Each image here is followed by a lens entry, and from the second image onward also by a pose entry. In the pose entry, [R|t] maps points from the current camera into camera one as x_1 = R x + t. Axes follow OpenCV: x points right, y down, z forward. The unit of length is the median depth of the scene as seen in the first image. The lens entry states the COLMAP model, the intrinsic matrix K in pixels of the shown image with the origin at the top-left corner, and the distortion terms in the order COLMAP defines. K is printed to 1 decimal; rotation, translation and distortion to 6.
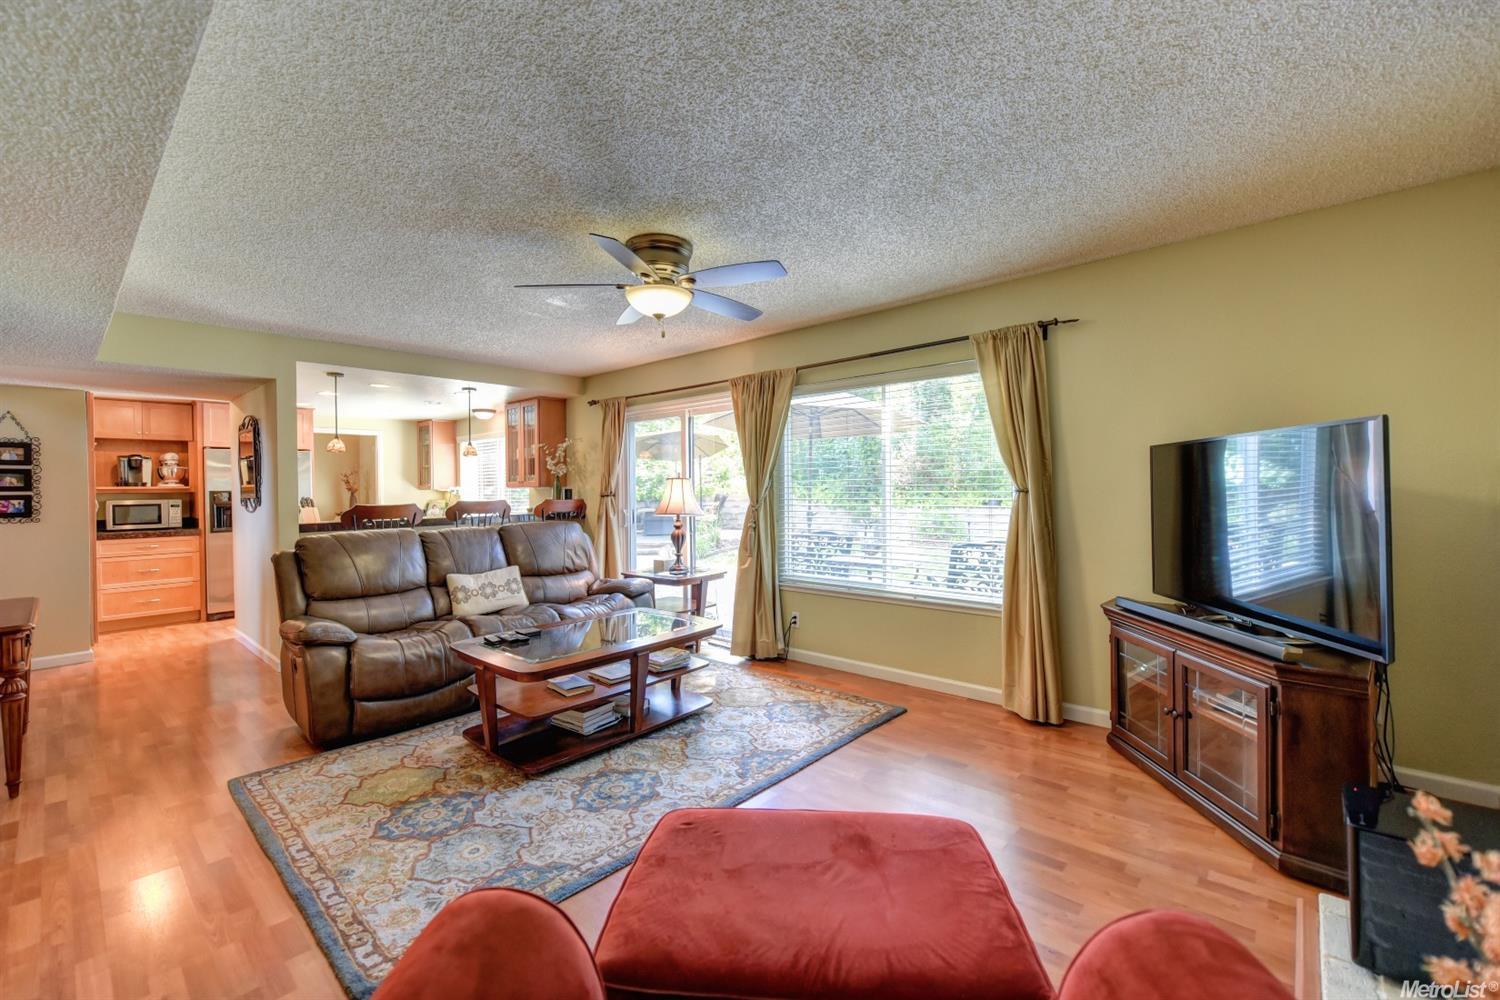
lens RADIAL K [[611.7, 0, 745.2], [0, 611.7, 504.5], [0, 0, 1]] dist [0.001649, -0.000055]
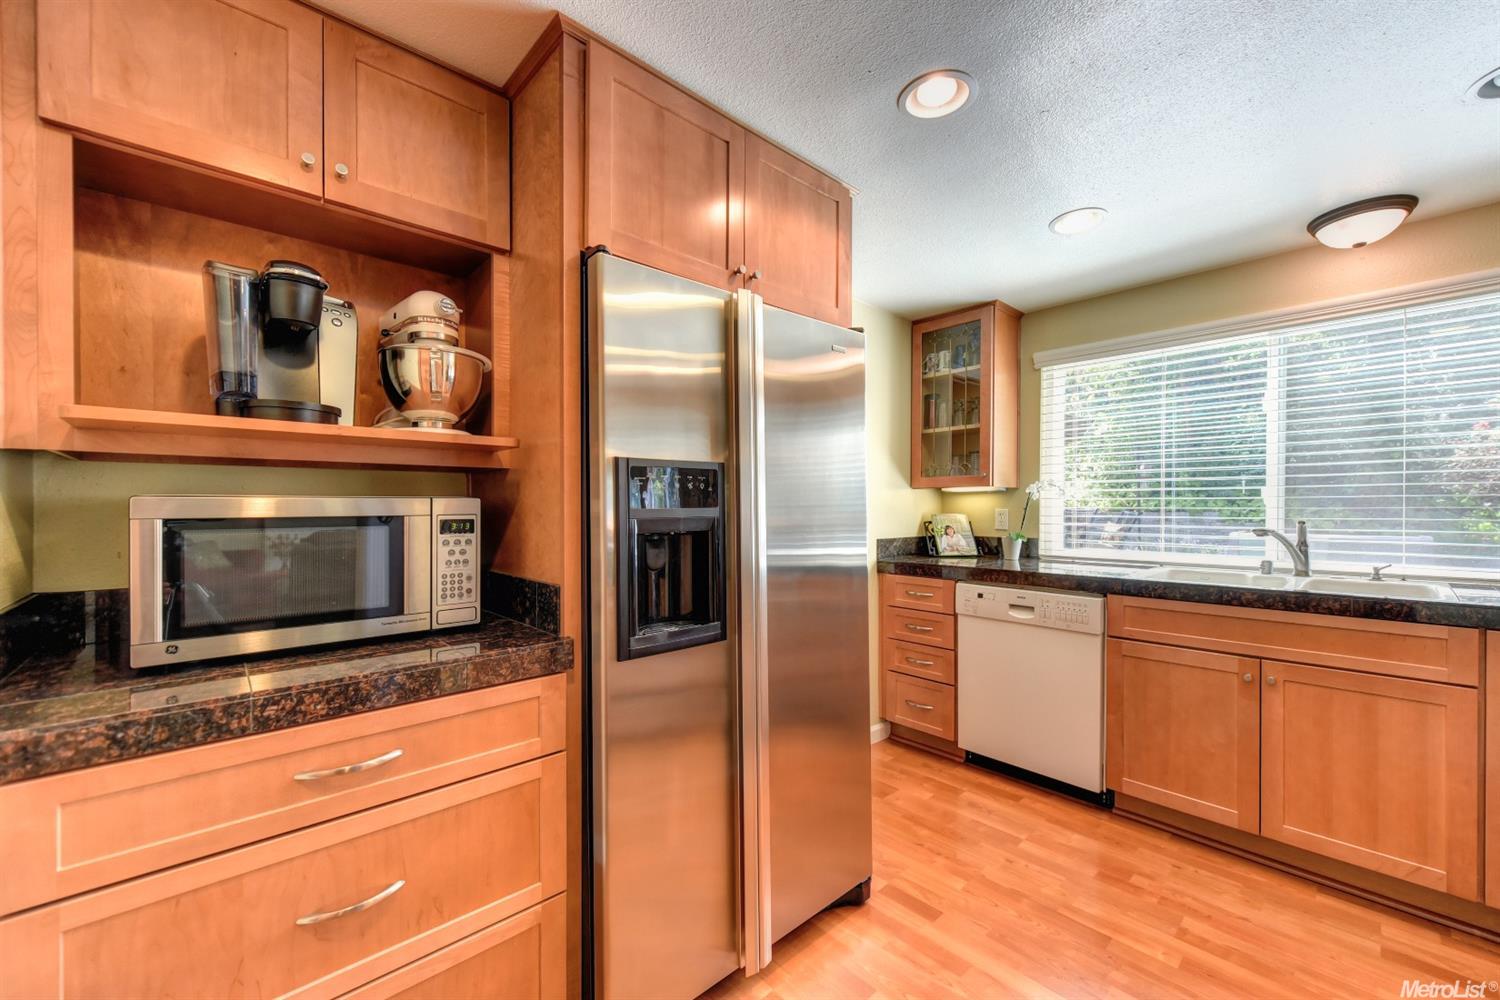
lens RADIAL K [[584.3, 0, 753.8], [0, 584.3, 501.7], [0, 0, 1]] dist [-0.001176, -0.000092]
pose [[0.994322, 0.008284, -0.106093, -0.805712], [-0.009068, 0.999935, -0.006907, -0.005488], [0.106029, 0.007830, 0.994332, 0.808923]]
